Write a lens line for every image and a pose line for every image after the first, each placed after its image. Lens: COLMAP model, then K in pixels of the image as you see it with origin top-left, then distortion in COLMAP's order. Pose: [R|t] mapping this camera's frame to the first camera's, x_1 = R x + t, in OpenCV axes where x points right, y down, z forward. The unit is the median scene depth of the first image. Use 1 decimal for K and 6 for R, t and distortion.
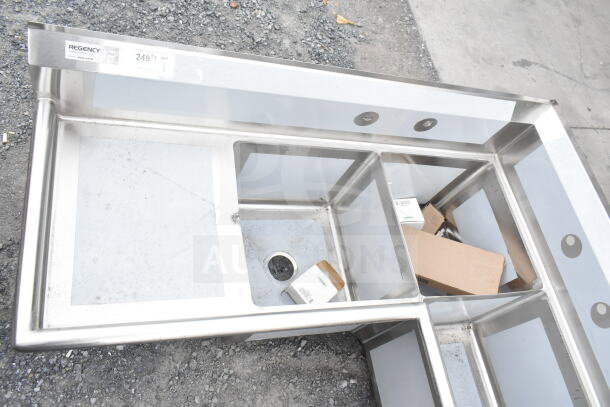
lens RADIAL K [[478.9, 0, 303.7], [0, 478.9, 200.4], [0, 0, 1]] dist [-0.005664, -0.000177]
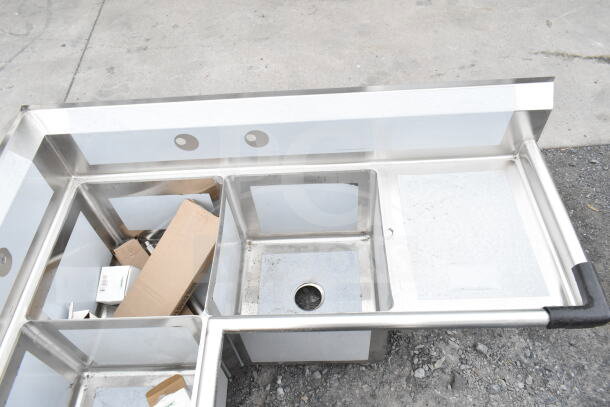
lens RADIAL K [[468.9, 0, 302.9], [0, 468.9, 201.6], [0, 0, 1]] dist [-0.014888, 0.002003]
pose [[0.143770, -0.948709, 0.281569, 0.173414], [0.910850, 0.238094, 0.337141, 0.014401], [-0.386889, 0.207996, 0.898362, 0.050882]]
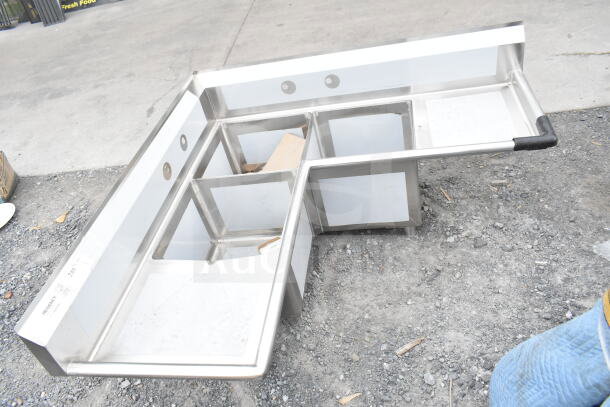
lens RADIAL K [[468.9, 0, 302.9], [0, 468.9, 201.6], [0, 0, 1]] dist [-0.014888, 0.002003]
pose [[0.207814, -0.876985, 0.433255, -0.367624], [0.954328, 0.278969, 0.106933, 0.067949], [-0.214644, 0.391245, 0.894905, -0.213245]]
